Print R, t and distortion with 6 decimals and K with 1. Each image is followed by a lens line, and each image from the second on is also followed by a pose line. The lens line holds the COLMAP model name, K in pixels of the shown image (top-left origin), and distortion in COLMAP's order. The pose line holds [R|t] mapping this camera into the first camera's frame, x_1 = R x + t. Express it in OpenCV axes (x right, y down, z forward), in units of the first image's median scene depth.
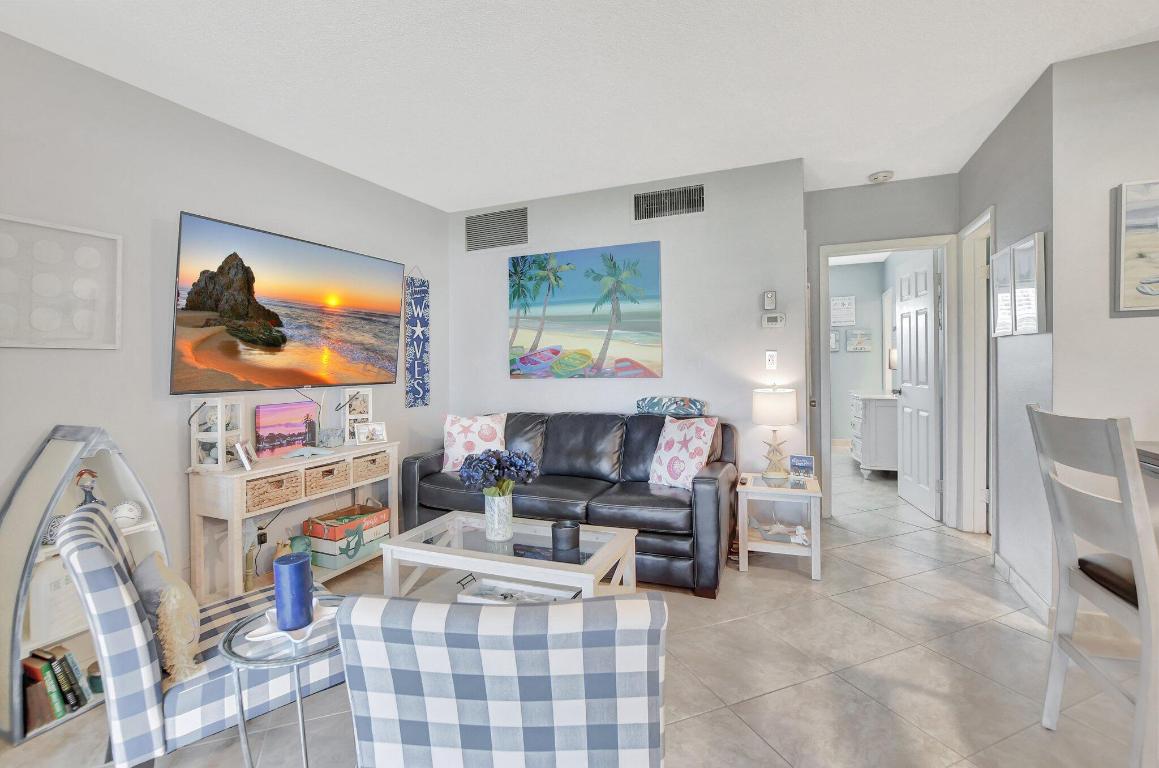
lens RADIAL K [[518.7, 0, 579.5], [0, 518.7, 358.6], [0, 0, 1]] dist [-0.018071, 0.000842]
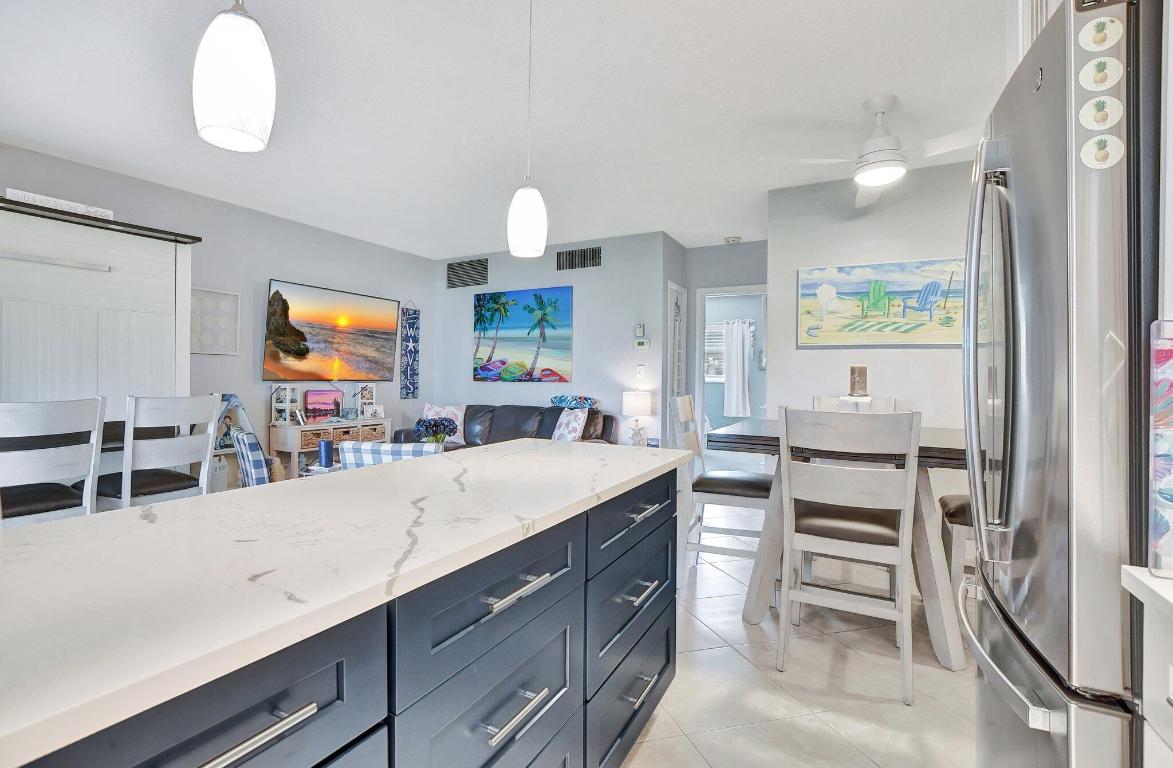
lens RADIAL K [[537.6, 0, 535.8], [0, 537.6, 376.7], [0, 0, 1]] dist [-0.017363, -0.000034]
pose [[0.990321, 0.027745, -0.135994, 0.284491], [-0.026275, 0.999575, 0.012591, 0.005023], [0.136285, -0.008896, 0.990630, -0.512048]]
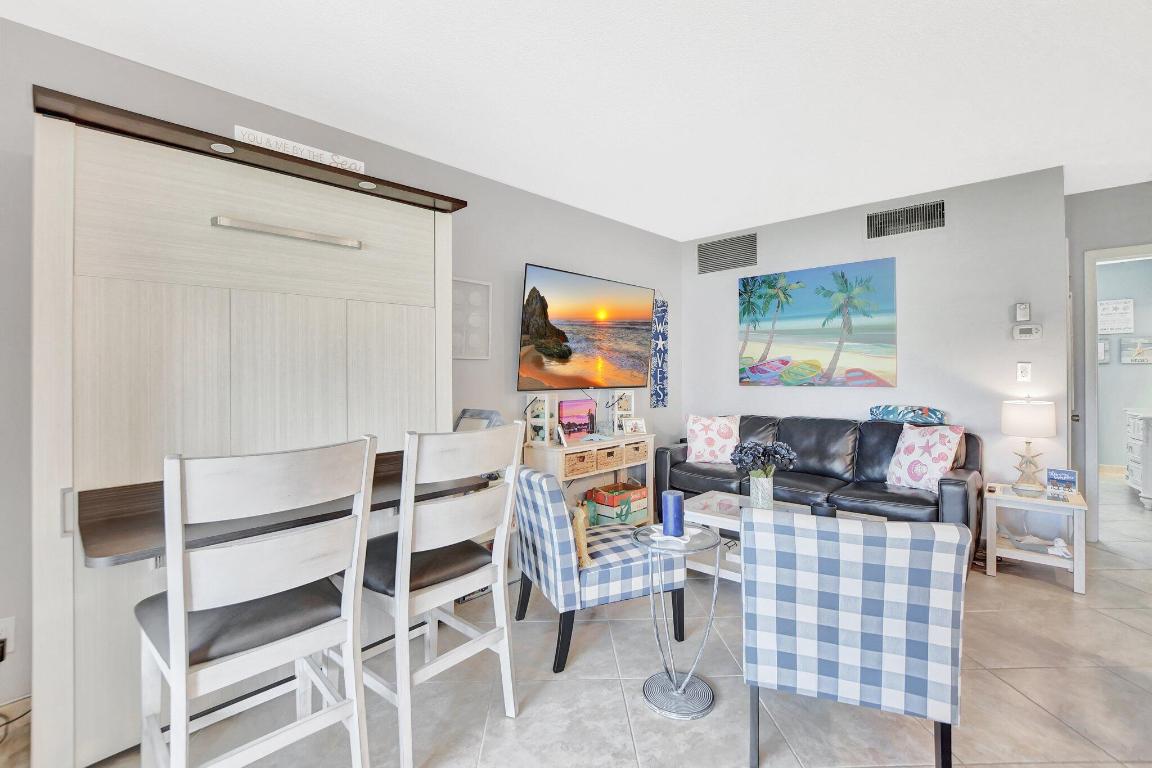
lens RADIAL K [[507.5, 0, 579.0], [0, 507.5, 368.3], [0, 0, 1]] dist [-0.017584, 0.000693]
pose [[0.939288, 0.009296, -0.343003, -0.103902], [-0.008884, 0.999957, 0.002771, 0.001001], [0.343014, 0.000444, 0.939330, -0.197928]]
